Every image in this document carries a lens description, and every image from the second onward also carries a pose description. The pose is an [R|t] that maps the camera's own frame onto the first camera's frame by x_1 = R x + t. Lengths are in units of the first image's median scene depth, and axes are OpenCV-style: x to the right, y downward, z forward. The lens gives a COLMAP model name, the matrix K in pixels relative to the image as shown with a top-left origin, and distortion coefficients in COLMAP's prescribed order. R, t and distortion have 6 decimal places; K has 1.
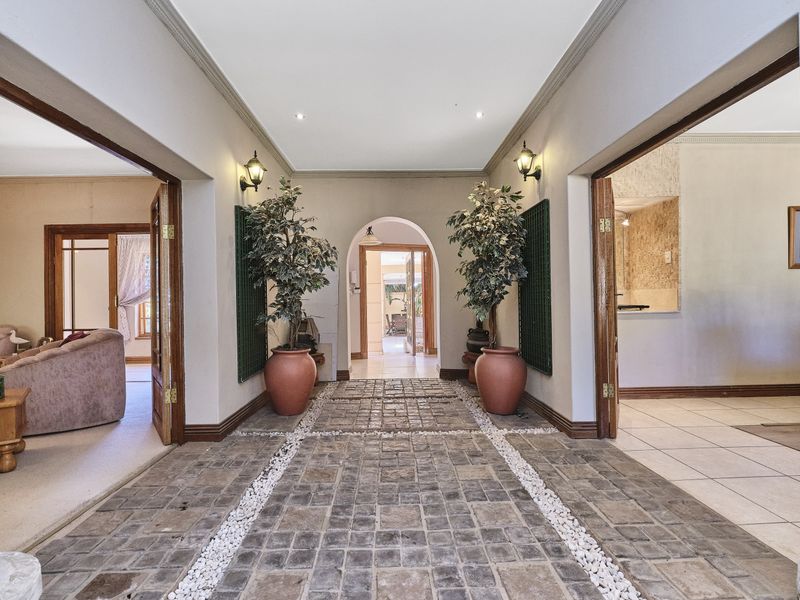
lens RADIAL K [[393.8, 0, 398.6], [0, 393.8, 300.9], [0, 0, 1]] dist [-0.010429, -0.000581]
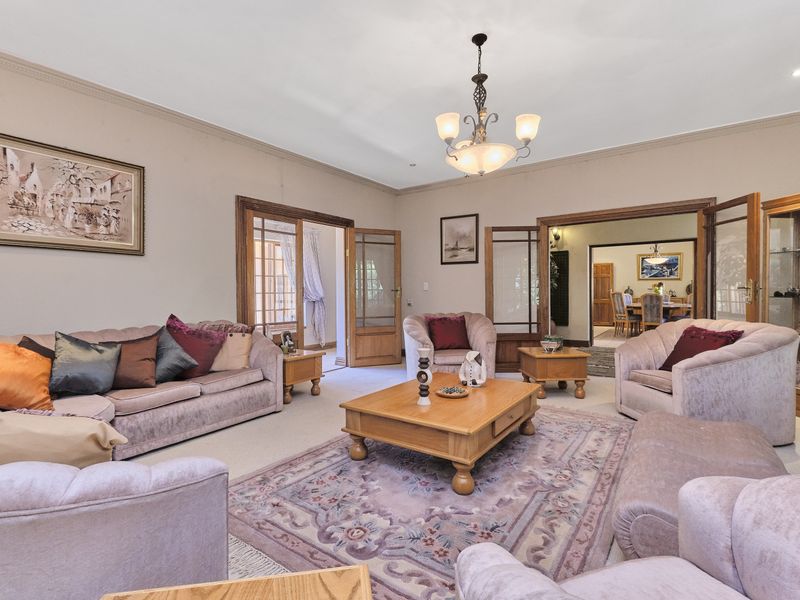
lens RADIAL K [[393.8, 0, 400.6], [0, 393.8, 298.1], [0, 0, 1]] dist [-0.010429, -0.000581]
pose [[0.592047, 0.001479, 0.805902, -1.343832], [-0.007886, 0.999961, 0.003958, 0.009986], [-0.805865, -0.008699, 0.592036, 0.254559]]
